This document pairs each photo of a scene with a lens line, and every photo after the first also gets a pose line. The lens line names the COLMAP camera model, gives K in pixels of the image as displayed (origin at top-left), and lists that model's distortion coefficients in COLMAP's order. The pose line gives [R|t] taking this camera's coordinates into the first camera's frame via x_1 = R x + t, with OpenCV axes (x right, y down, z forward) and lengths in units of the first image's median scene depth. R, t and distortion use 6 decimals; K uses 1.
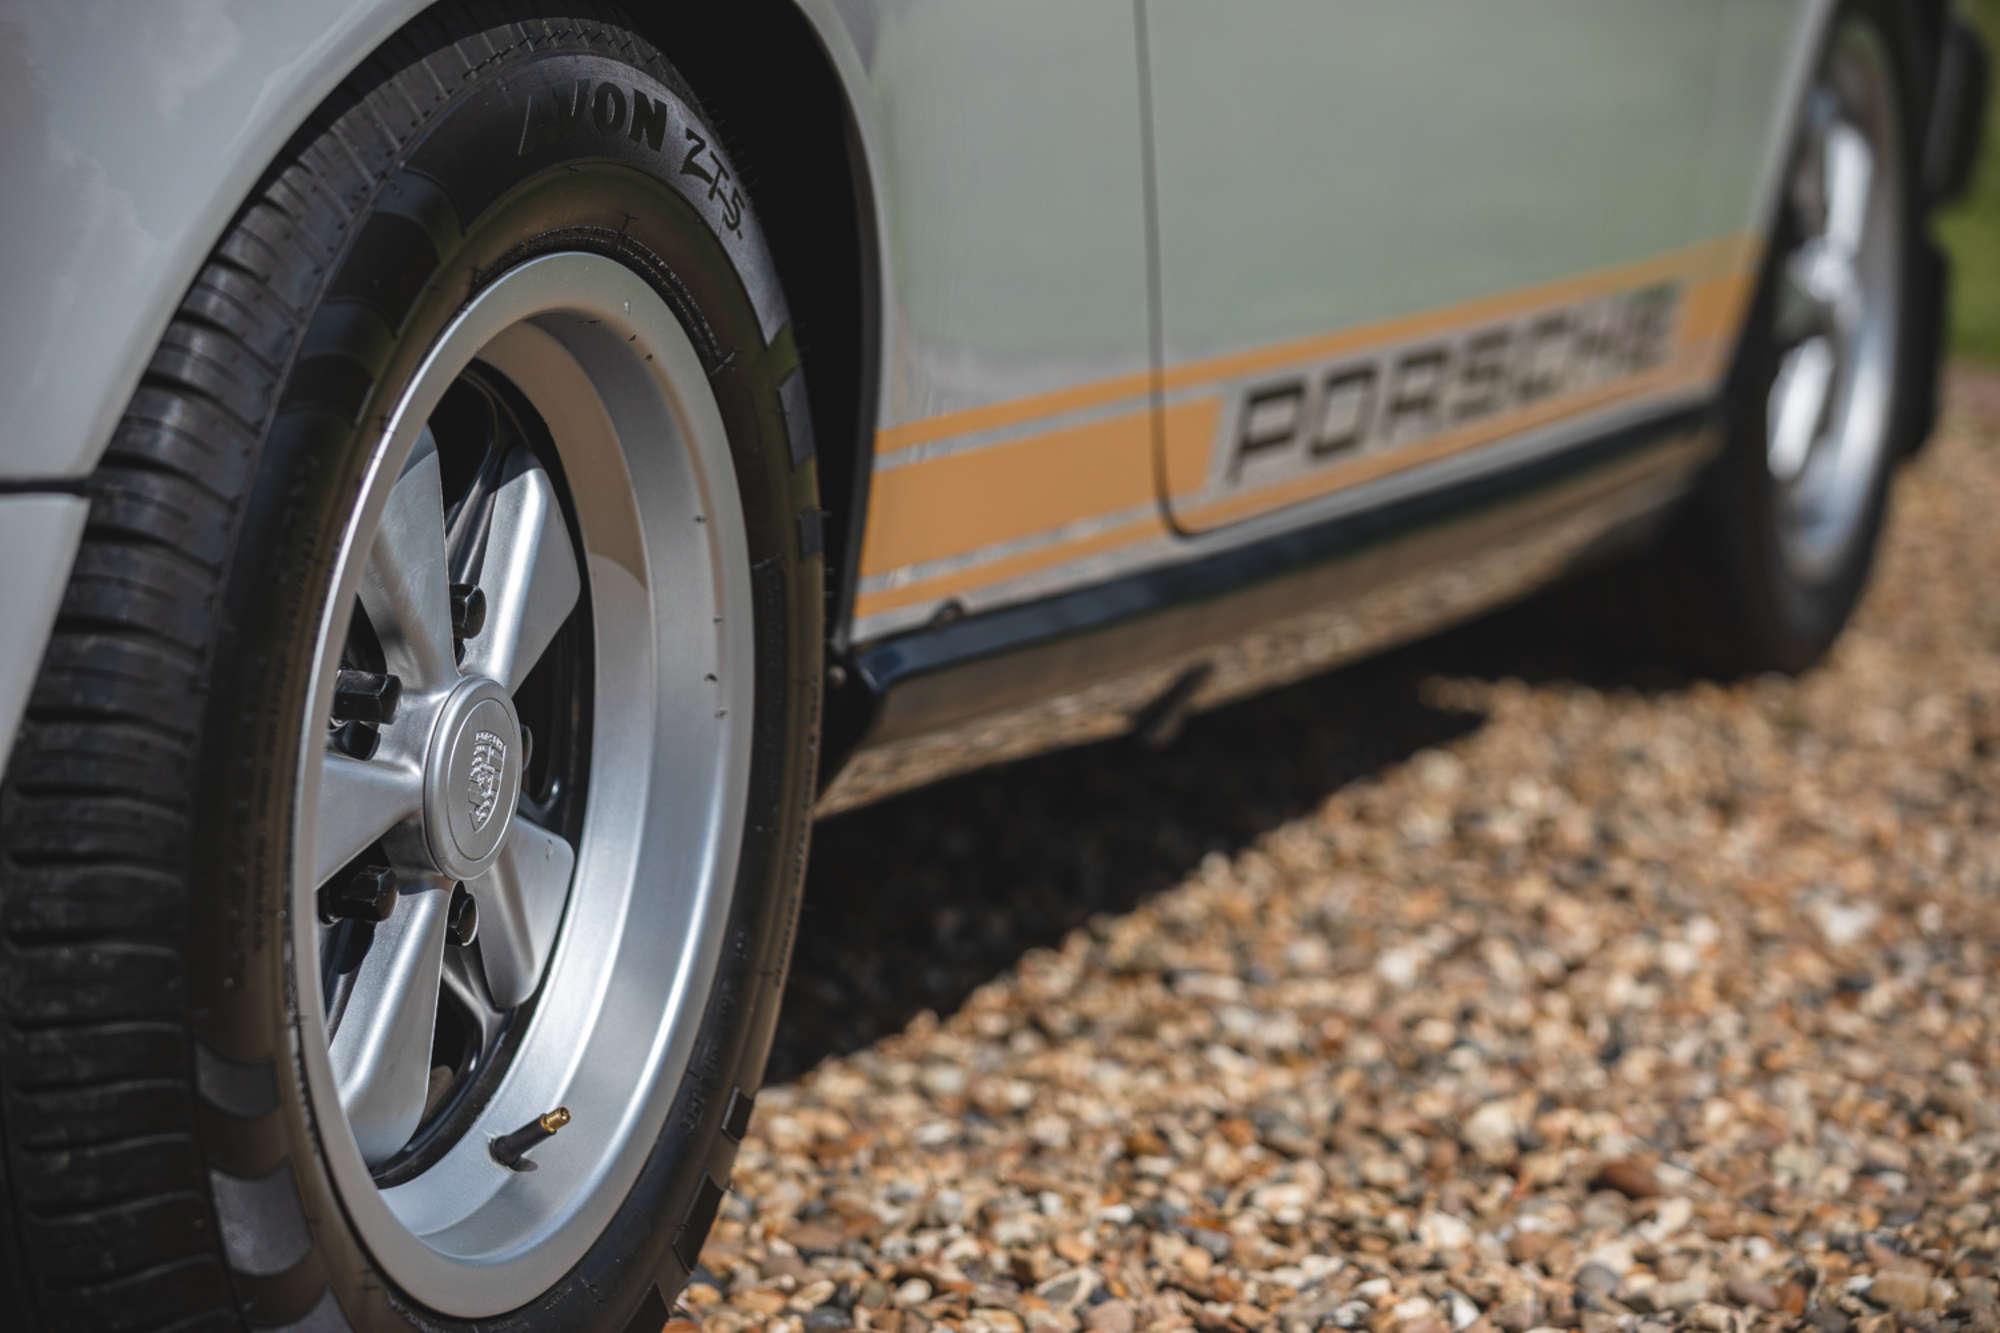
lens RADIAL K [[5940.3, 0, 1004.6], [0, 5940.3, 667.6], [0, 0, 1]] dist [0.136142, 0.000000]
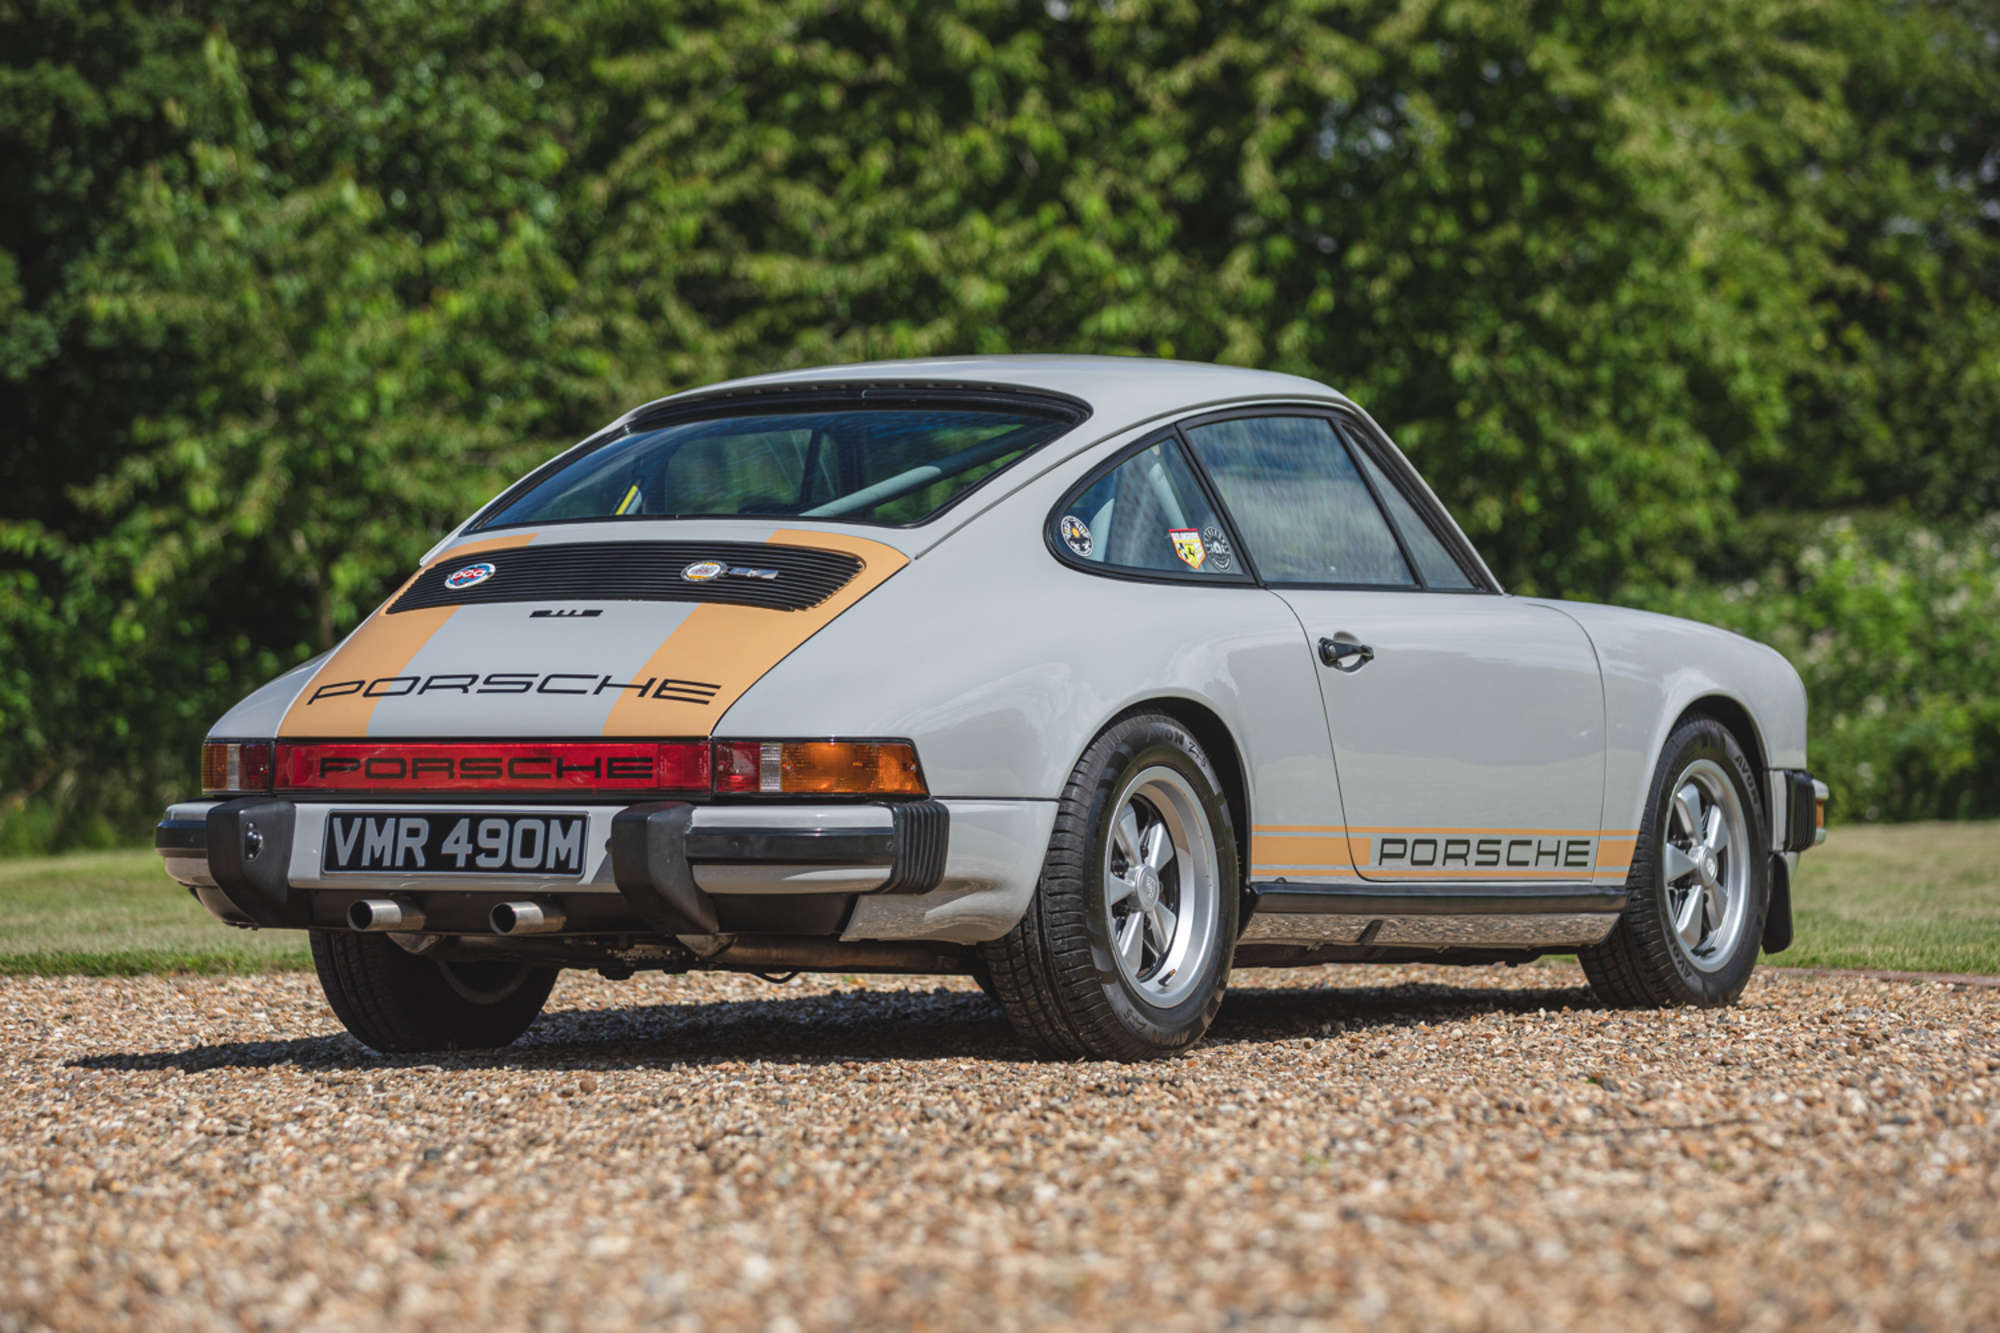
lens RADIAL K [[7941.4, 0, 992.7], [0, 7941.4, 660.6], [0, 0, 1]] dist [0.103324, 0.000000]
pose [[0.986099, -0.077333, -0.147066, 0.682388], [0.047605, 0.979478, -0.195848, 1.010064], [0.159194, 0.186124, 0.969544, -4.799245]]
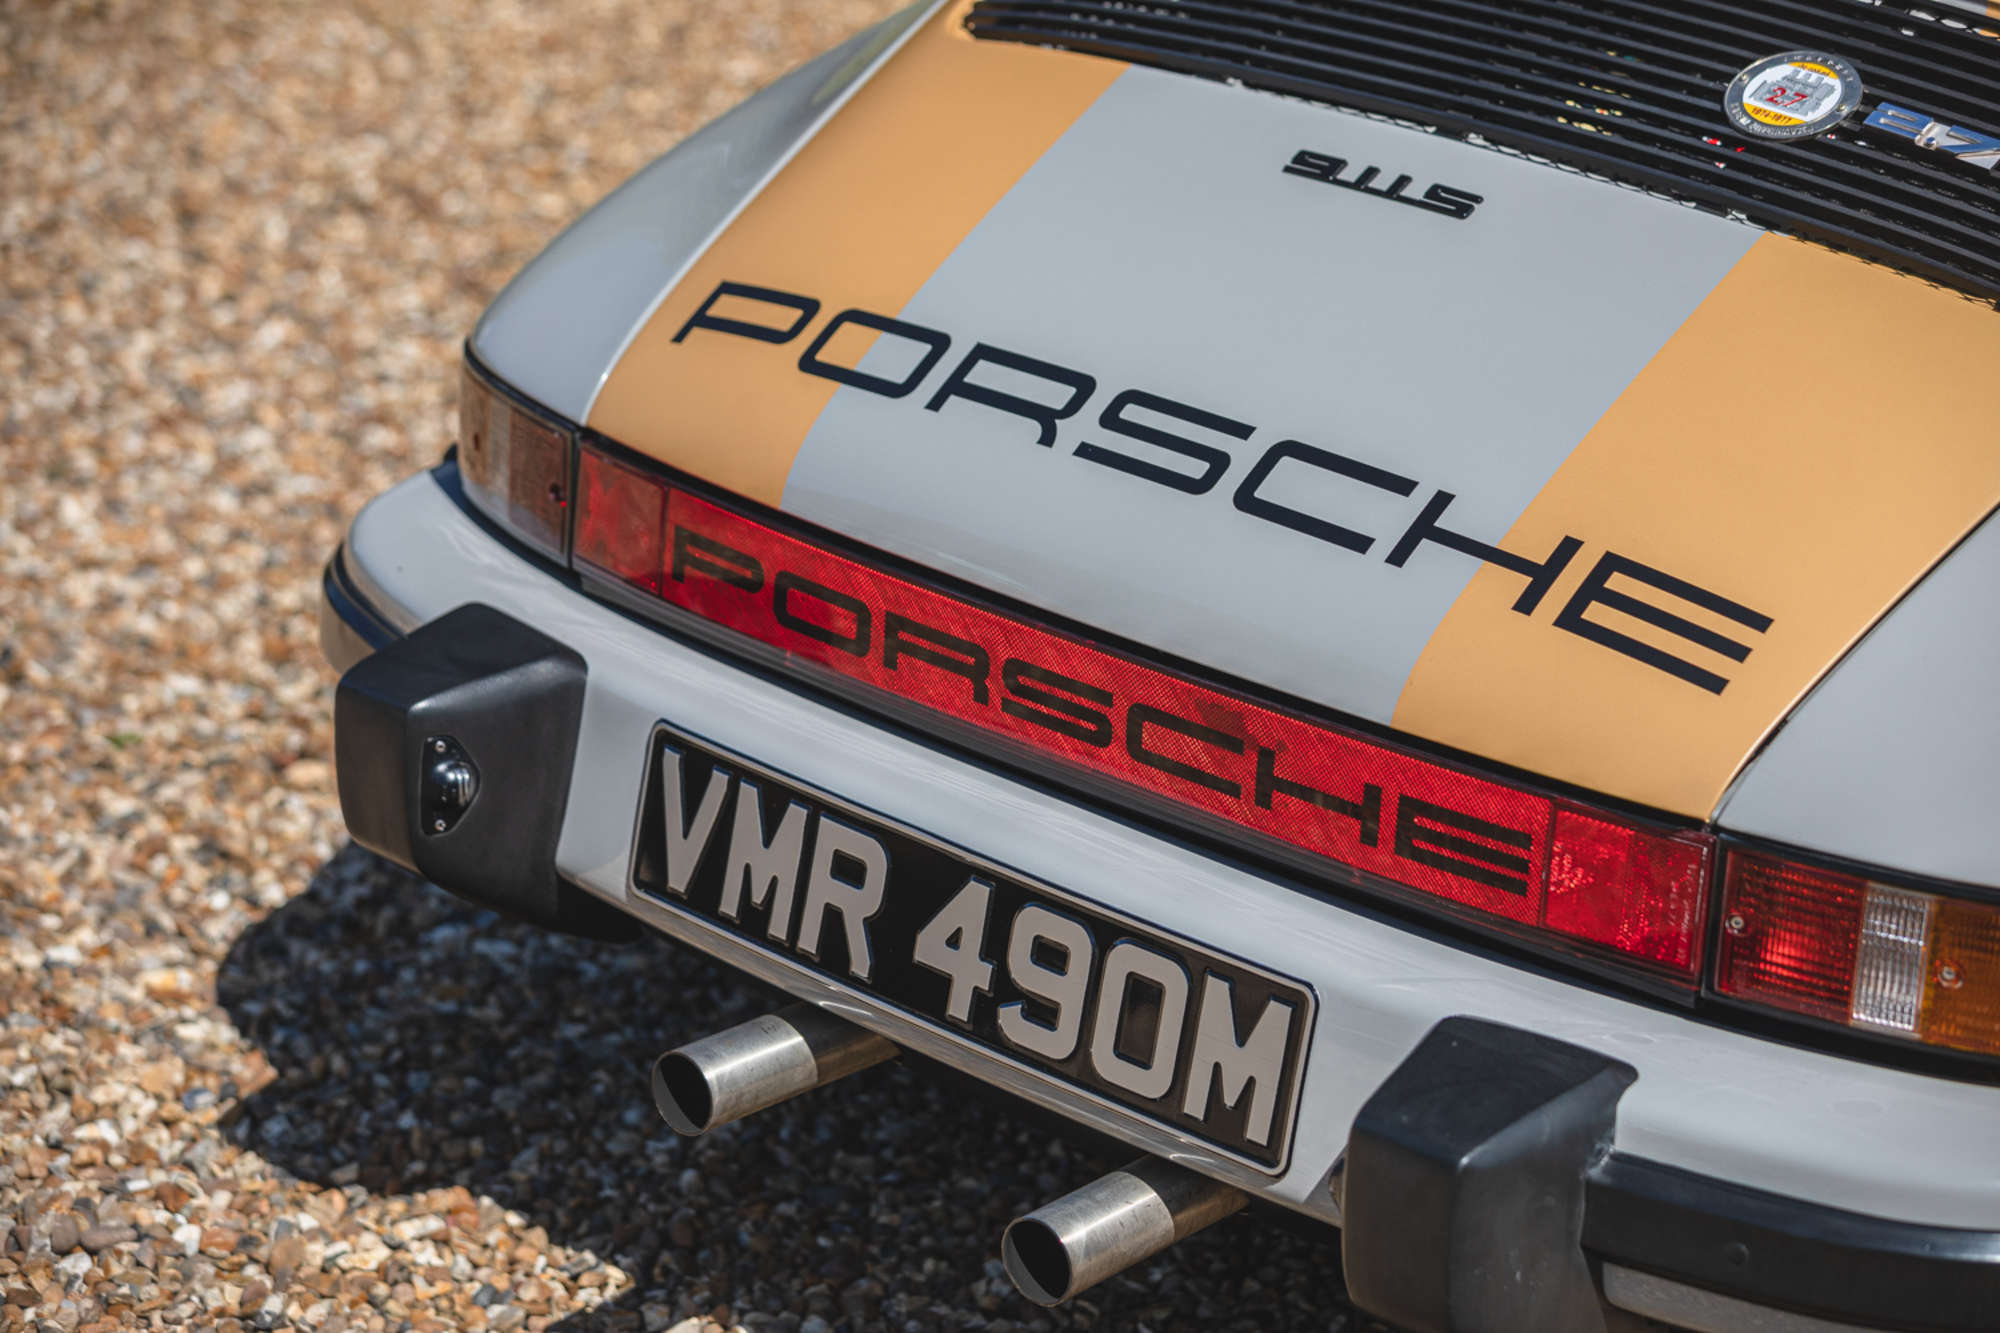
lens RADIAL K [[4946.4, 0, 1020.5], [0, 4946.4, 608.9], [0, 0, 1]] dist [-0.100658, 0.000000]
pose [[0.924513, 0.095957, -0.368873, -0.094911], [-0.042363, 0.987664, 0.150750, -0.263228], [0.378788, -0.123744, 0.917173, -0.388718]]
